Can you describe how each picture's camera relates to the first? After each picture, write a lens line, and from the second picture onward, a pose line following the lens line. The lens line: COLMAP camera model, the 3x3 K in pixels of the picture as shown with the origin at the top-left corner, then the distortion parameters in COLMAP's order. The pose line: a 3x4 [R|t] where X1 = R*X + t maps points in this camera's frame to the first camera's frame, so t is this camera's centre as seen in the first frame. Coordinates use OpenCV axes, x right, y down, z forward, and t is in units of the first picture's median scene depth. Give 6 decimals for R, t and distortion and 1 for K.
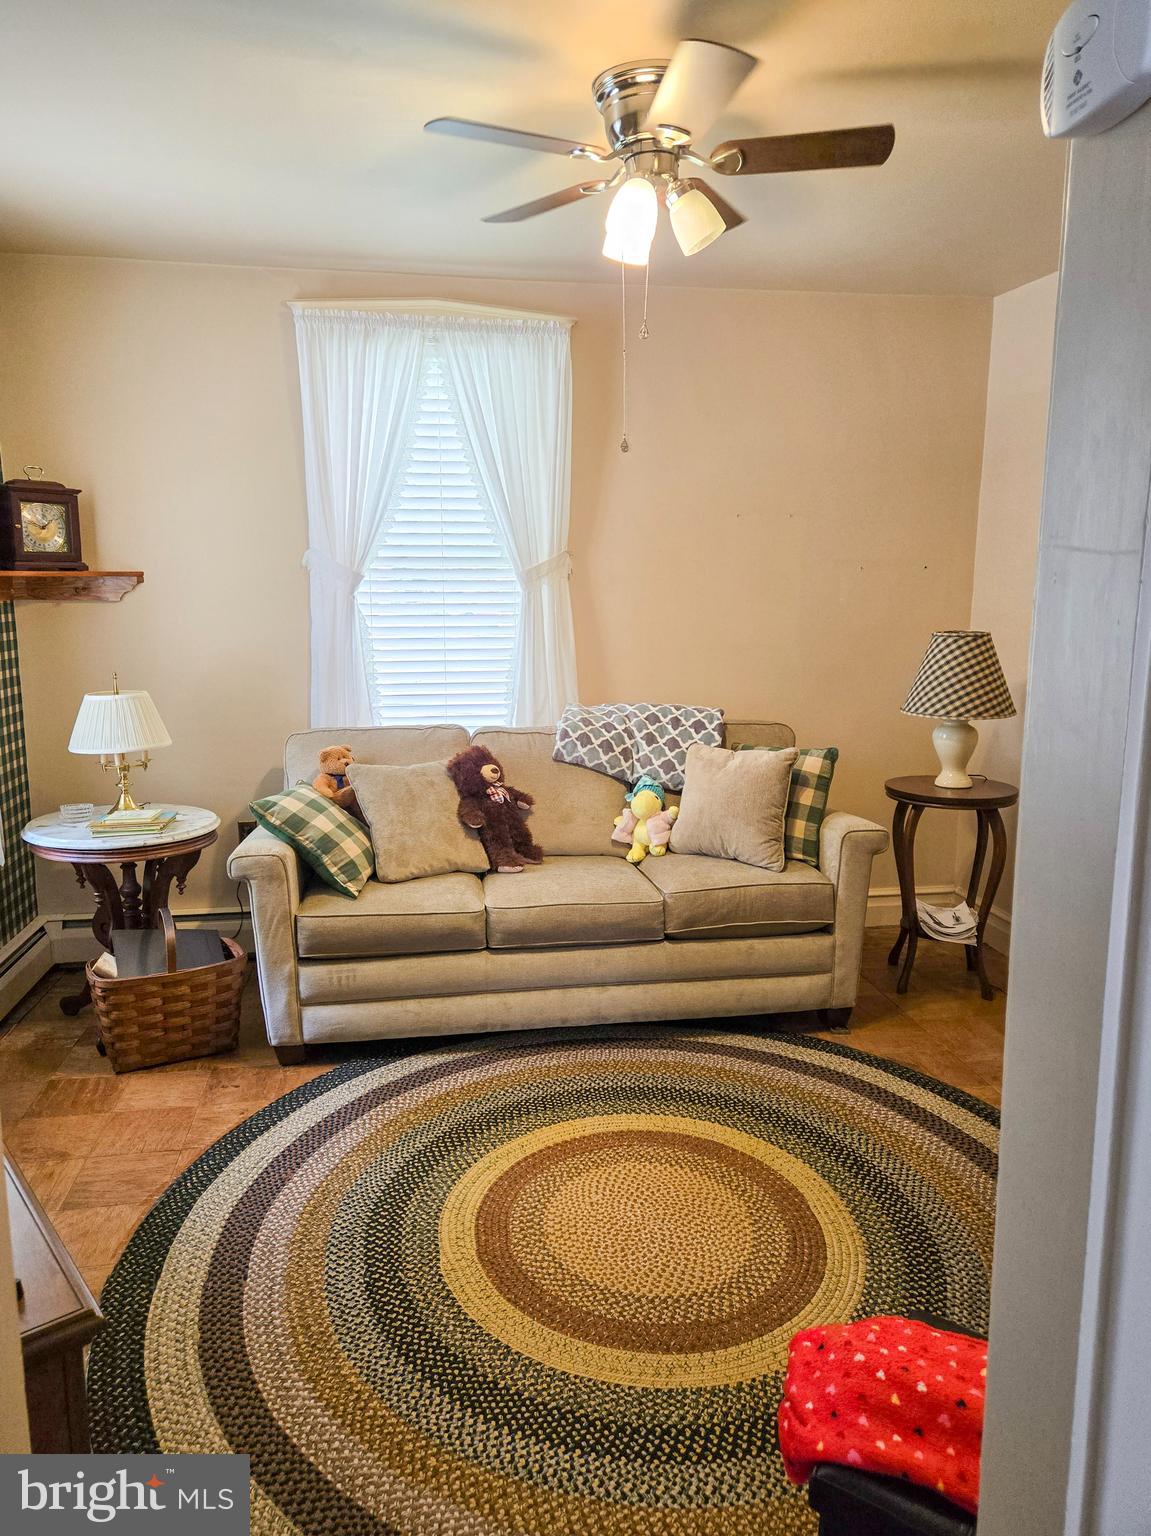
lens RADIAL K [[1040.7, 0, 575.5], [0, 1040.7, 768.0], [0, 0, 1]] dist [0.097494, -0.079677]
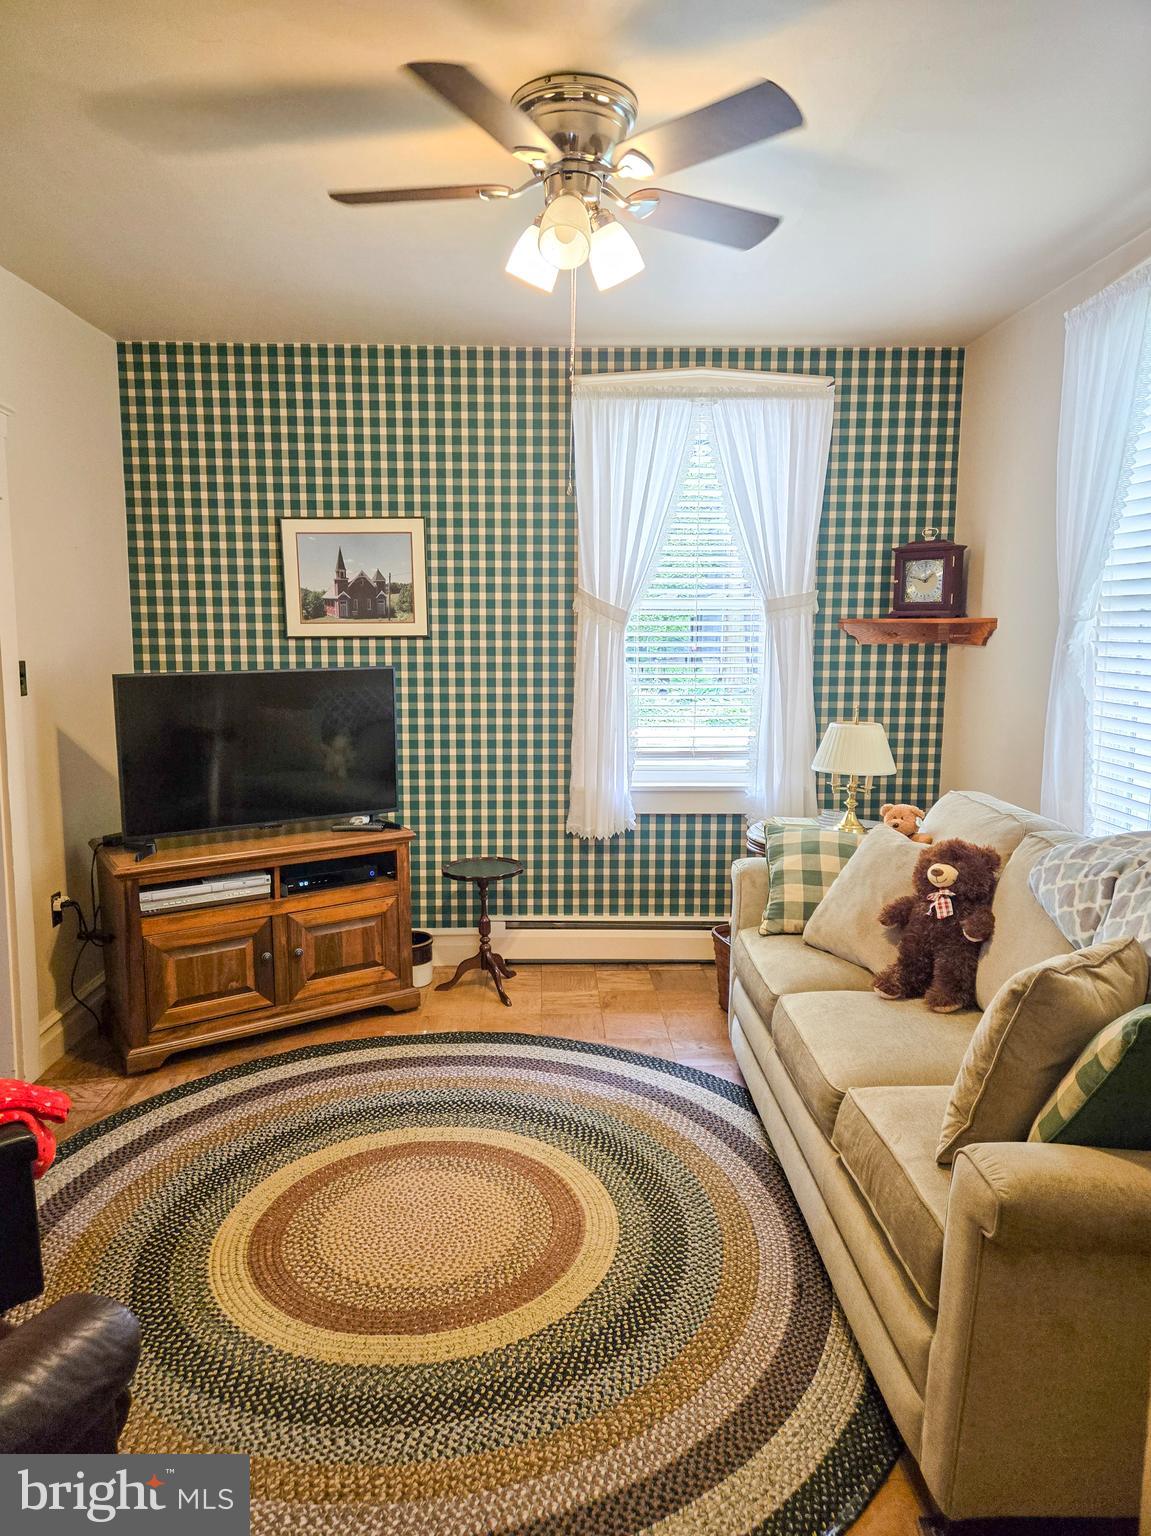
lens RADIAL K [[1022.4, 0, 575.5], [0, 1022.4, 768.0], [0, 0, 1]] dist [0.118594, -0.158182]
pose [[-0.148207, 0.130224, -0.980345, 0.895485], [-0.170818, 0.973023, 0.155075, -0.181228], [0.974092, 0.190443, -0.121965, 1.055393]]
